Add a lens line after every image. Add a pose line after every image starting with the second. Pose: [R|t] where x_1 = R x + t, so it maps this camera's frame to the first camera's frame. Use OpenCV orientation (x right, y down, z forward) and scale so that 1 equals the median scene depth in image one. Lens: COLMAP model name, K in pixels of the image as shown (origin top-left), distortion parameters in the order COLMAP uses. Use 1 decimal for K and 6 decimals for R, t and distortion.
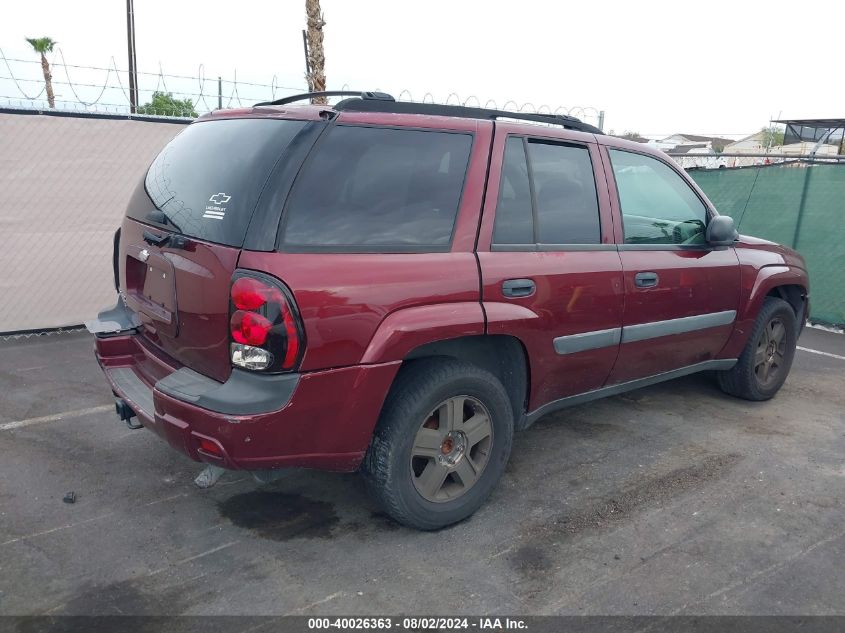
lens RADIAL K [[718.1, 0, 421.4], [0, 718.1, 318.7], [0, 0, 1]] dist [0.011284, -0.000823]
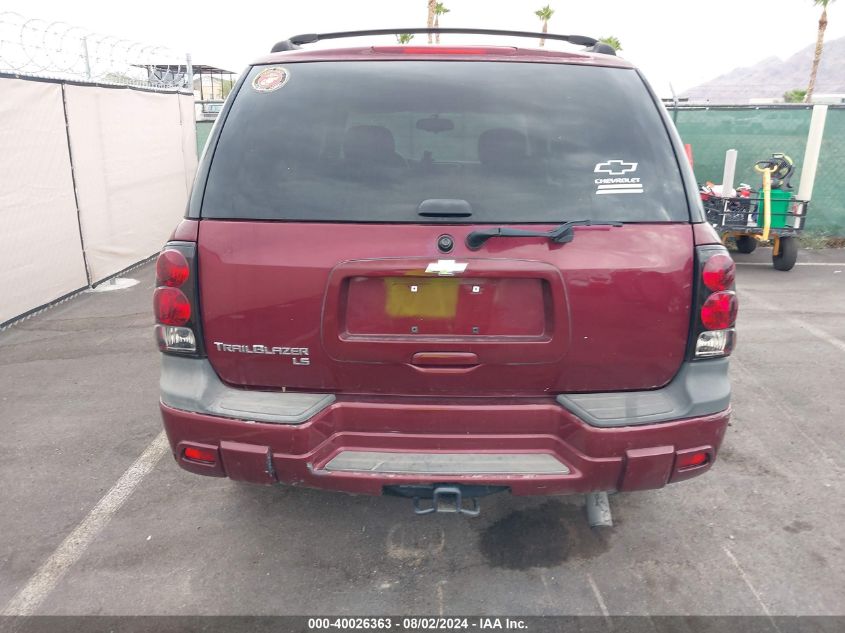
lens RADIAL K [[718.1, 0, 431.5], [0, 718.1, 313.7], [0, 0, 1]] dist [0.011284, -0.000823]
pose [[0.591481, -0.247749, 0.767314, -0.926472], [0.193850, 0.967407, 0.162926, -0.159116], [-0.782670, 0.052376, 0.620230, 0.598142]]
